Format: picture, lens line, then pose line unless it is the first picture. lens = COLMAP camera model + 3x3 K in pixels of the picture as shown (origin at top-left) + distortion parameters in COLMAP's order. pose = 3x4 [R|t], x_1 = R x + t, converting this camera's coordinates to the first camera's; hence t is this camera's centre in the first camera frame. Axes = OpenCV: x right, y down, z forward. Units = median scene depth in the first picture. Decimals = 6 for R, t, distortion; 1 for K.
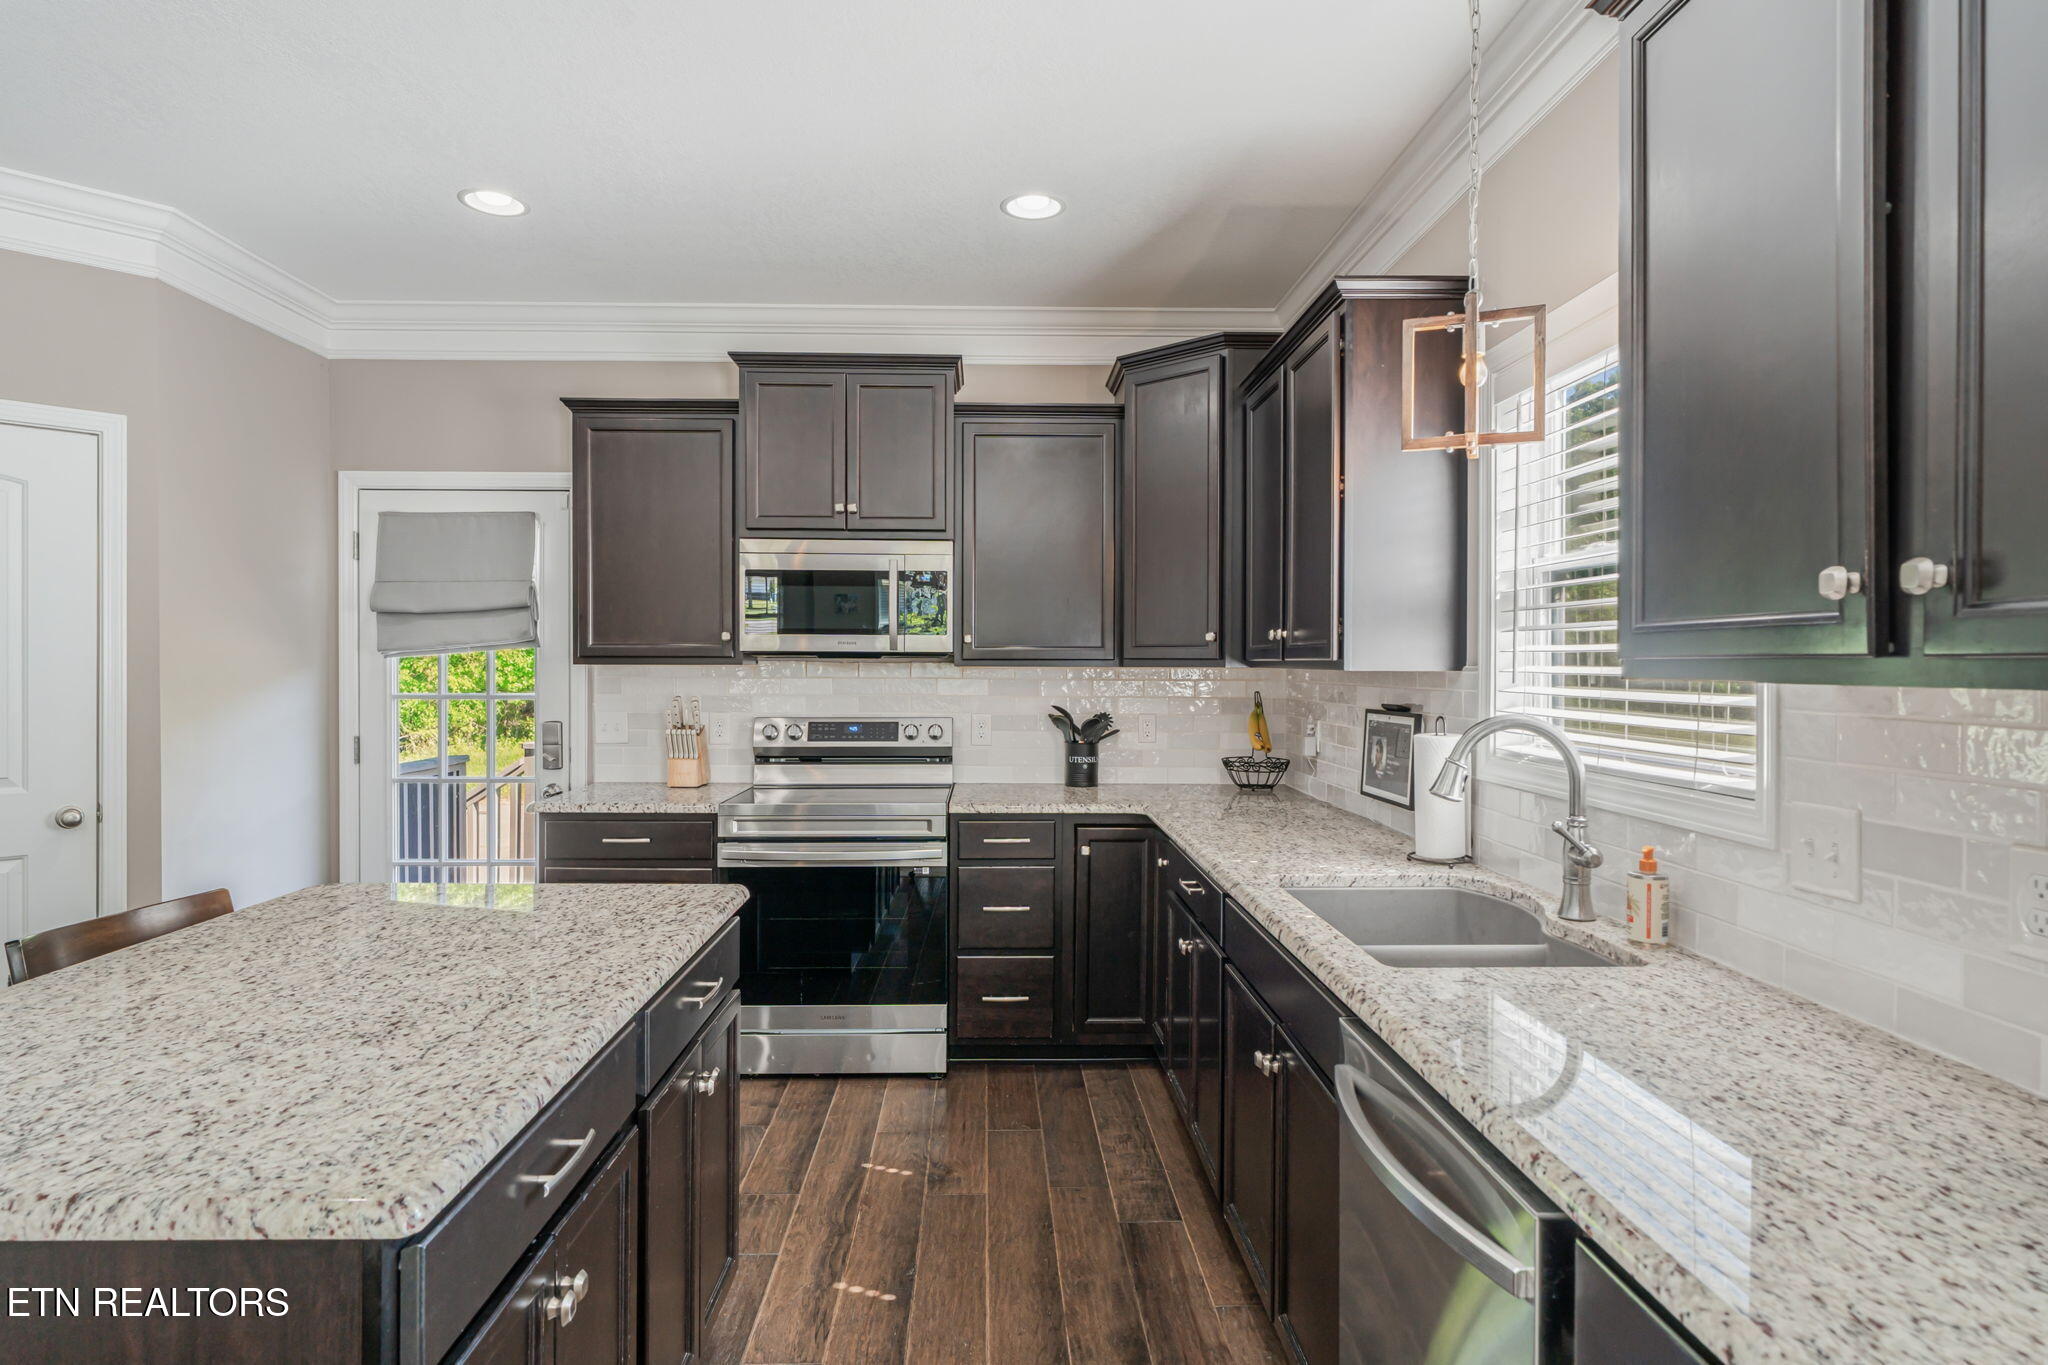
lens RADIAL K [[1139.7, 0, 1028.3], [0, 1139.7, 668.0], [0, 0, 1]] dist [-0.007621, -0.000784]
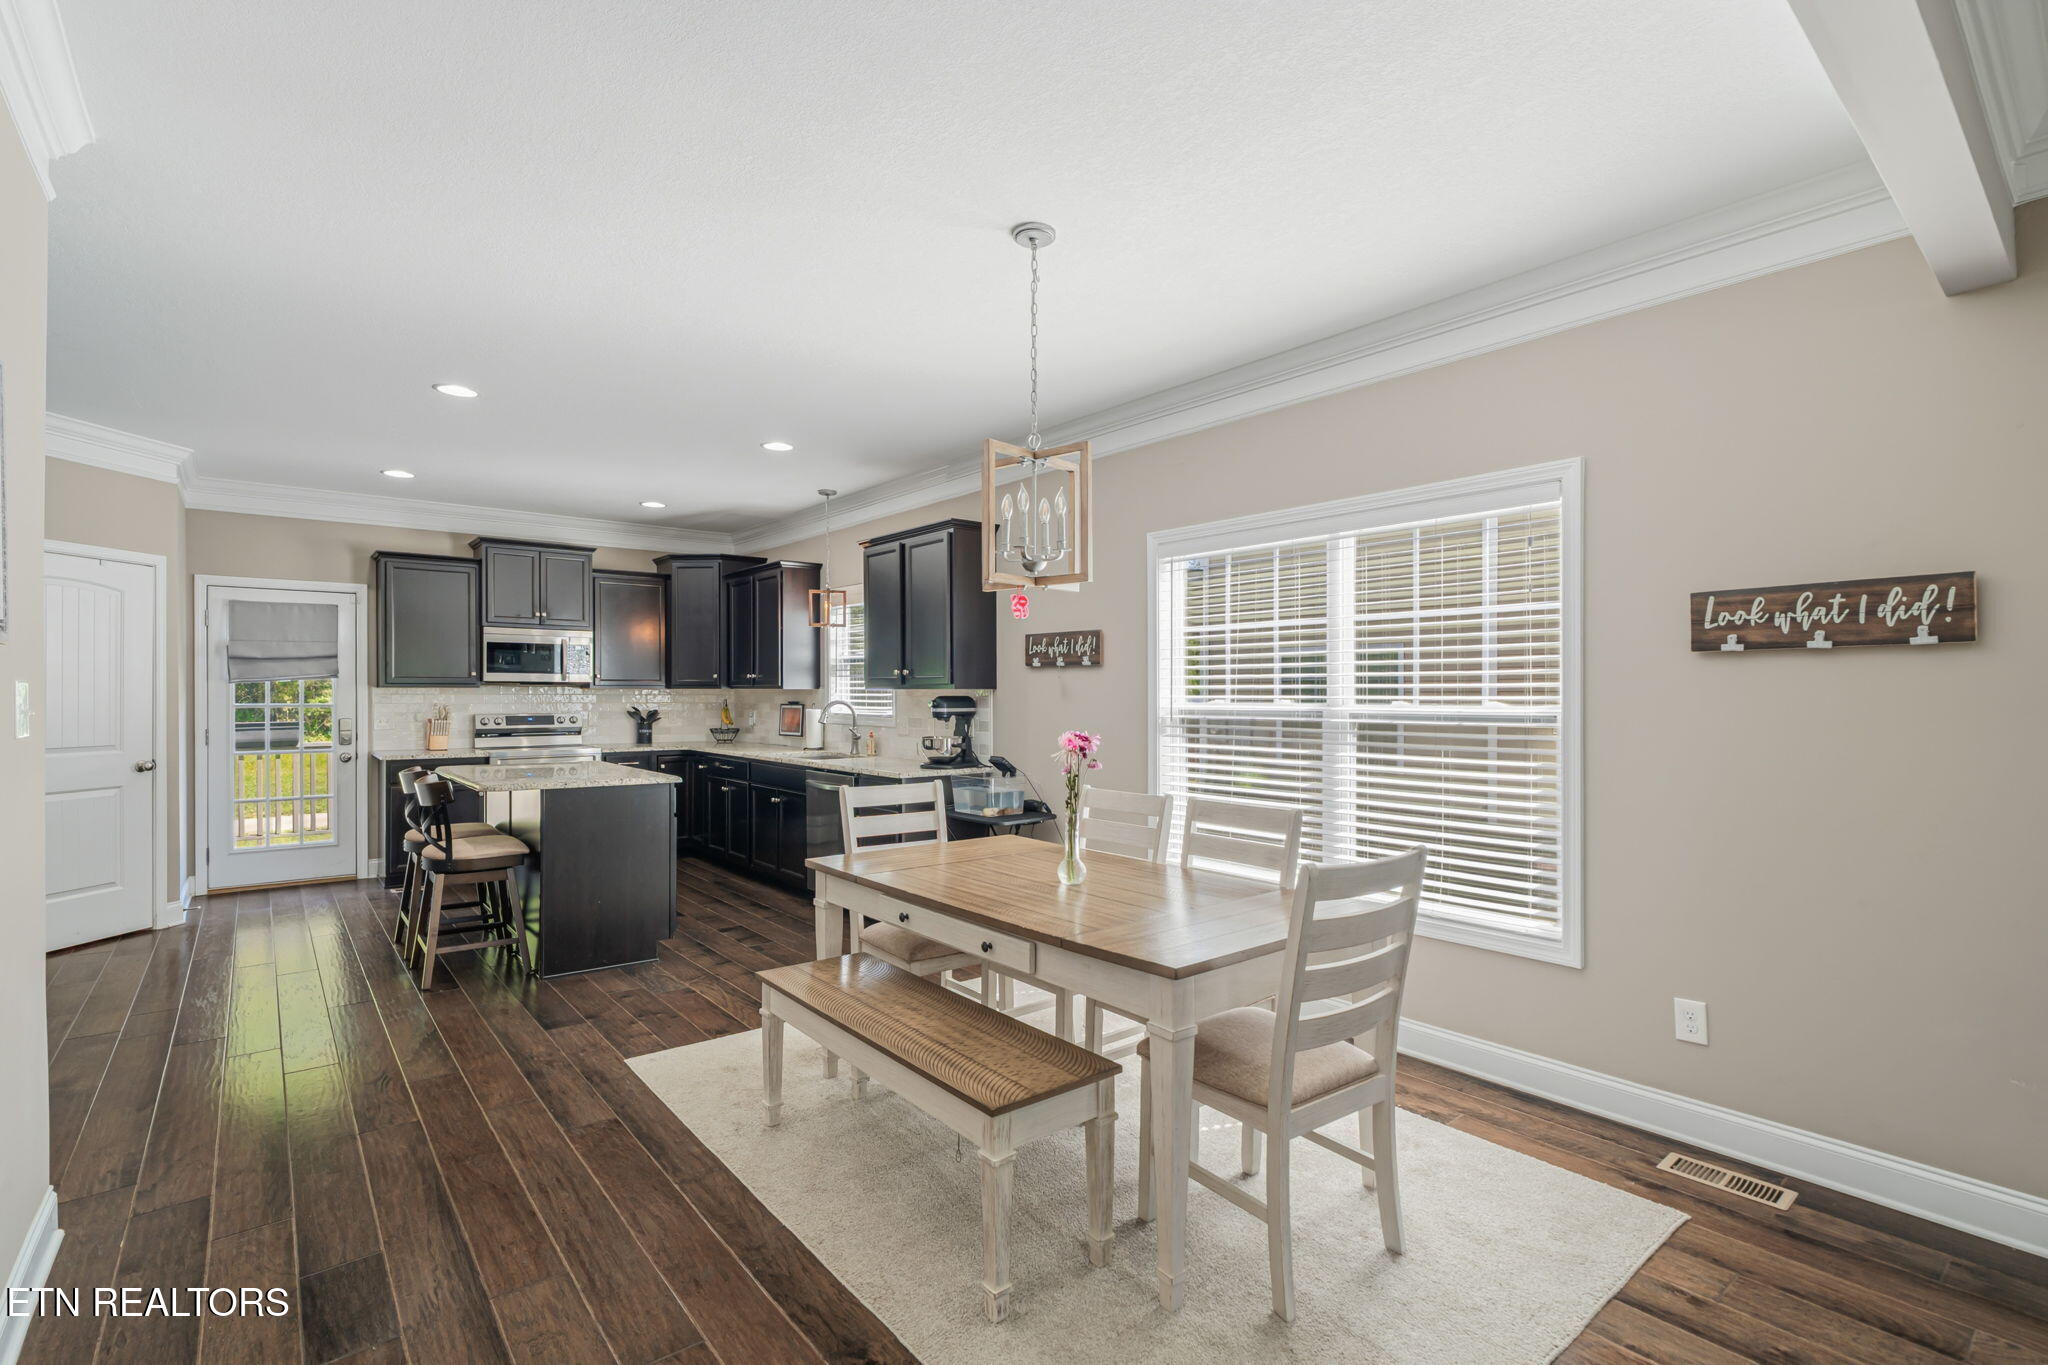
lens RADIAL K [[938.8, 0, 1014.8], [0, 938.8, 697.8], [0, 0, 1]] dist [-0.001412, 0.000098]
pose [[0.801697, -0.004845, 0.597711, -0.527543], [0.003581, 0.999988, 0.003303, 0.014276], [-0.597719, -0.000508, 0.801705, -1.003886]]
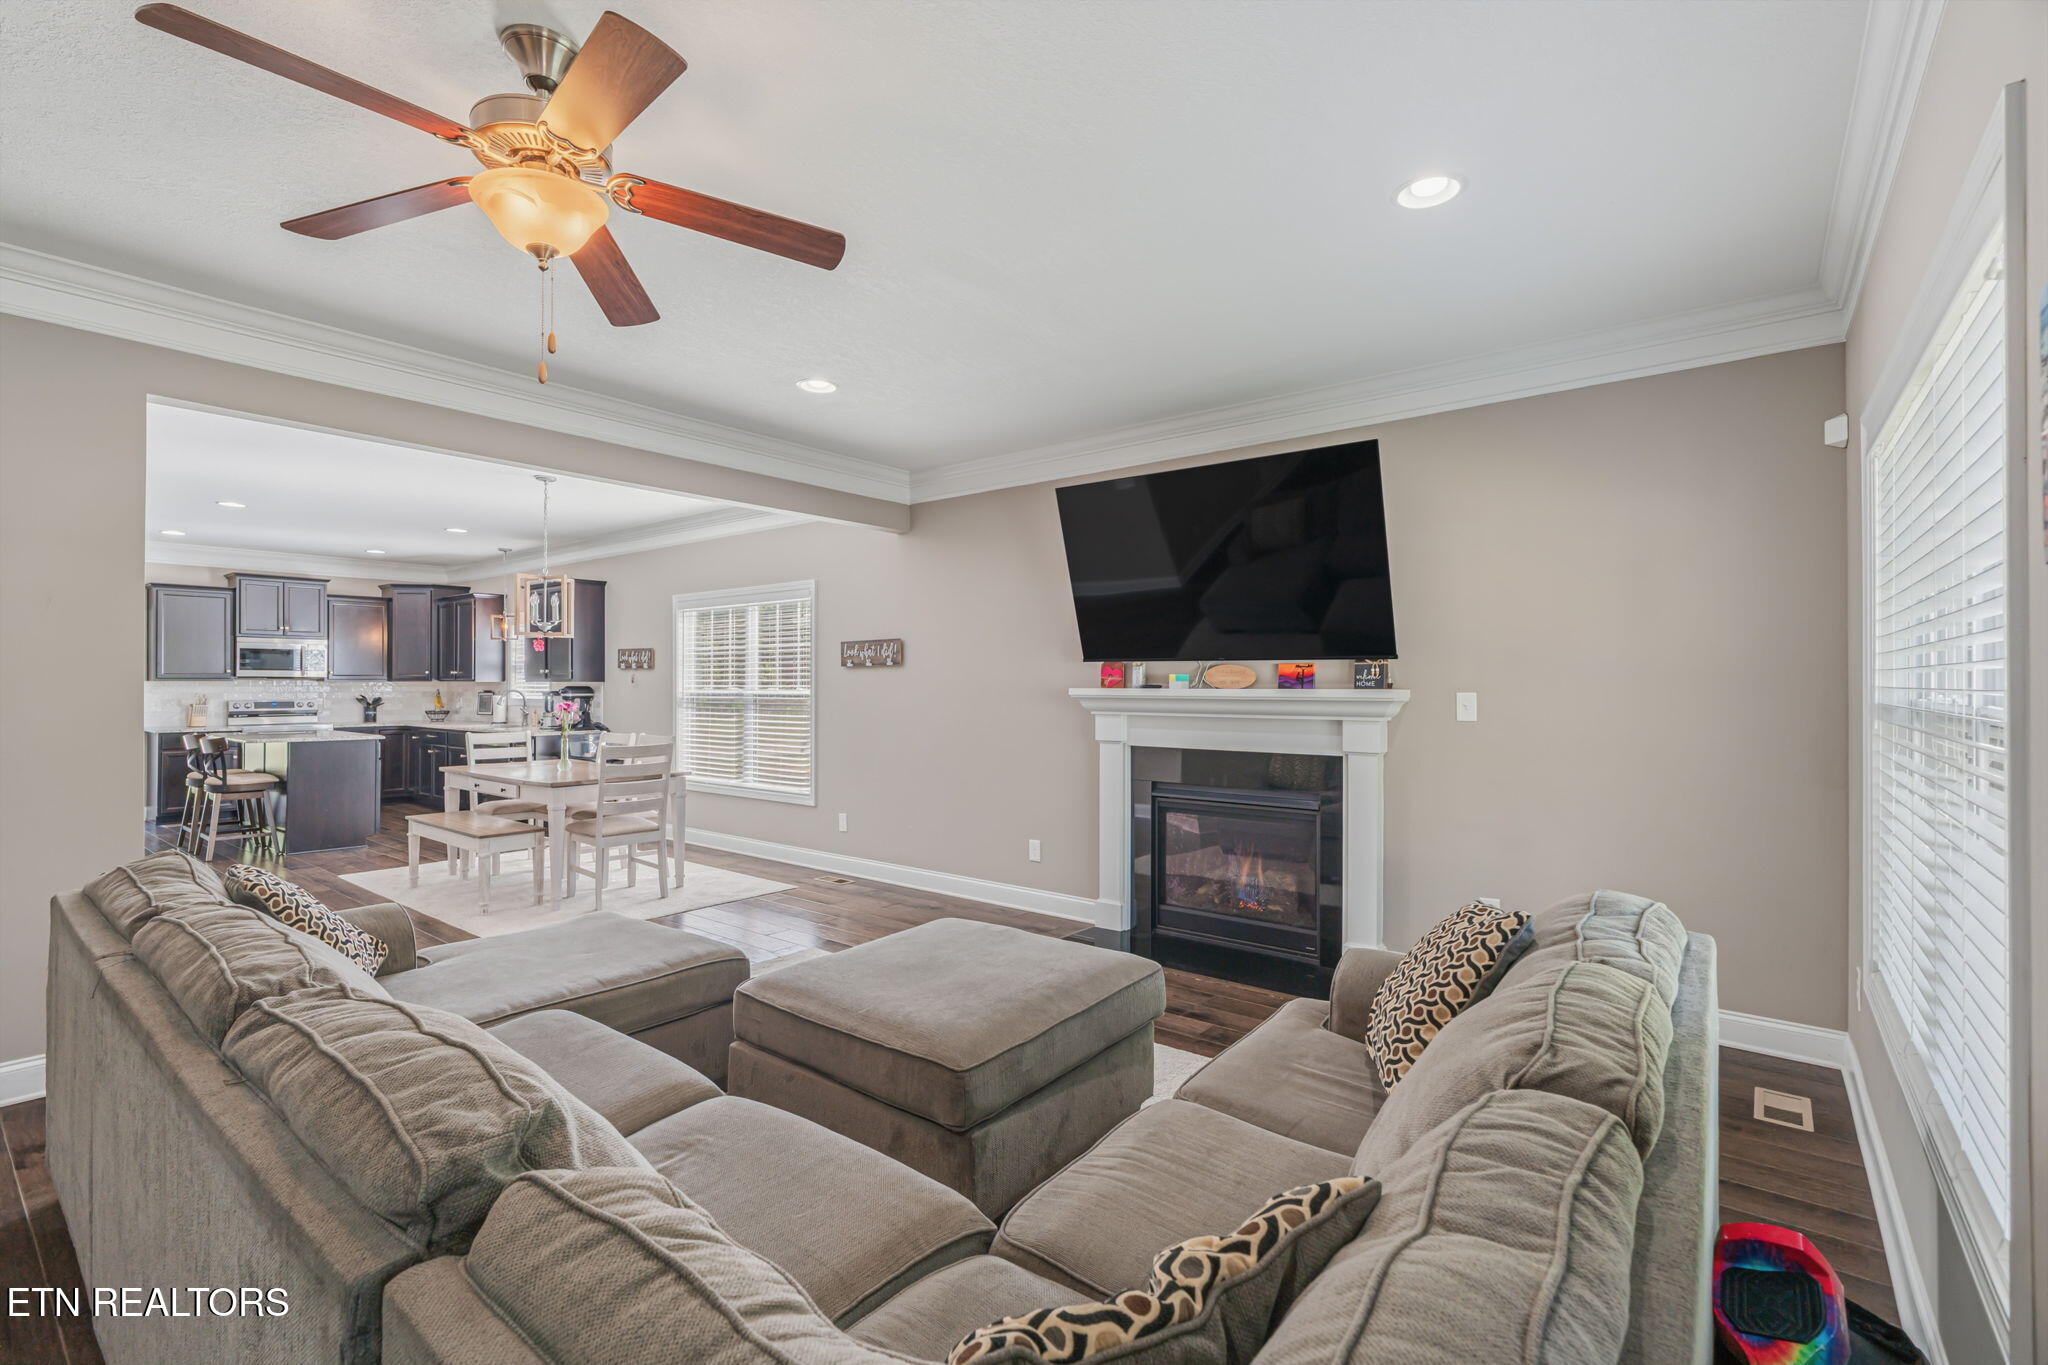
lens RADIAL K [[938.8, 0, 1017.2], [0, 938.8, 675.4], [0, 0, 1]] dist [-0.001412, 0.000098]
pose [[0.663668, 0.003123, 0.748021, -0.753847], [0.006106, 0.999935, -0.009592, 0.018090], [-0.748002, 0.010933, 0.663606, -2.139023]]
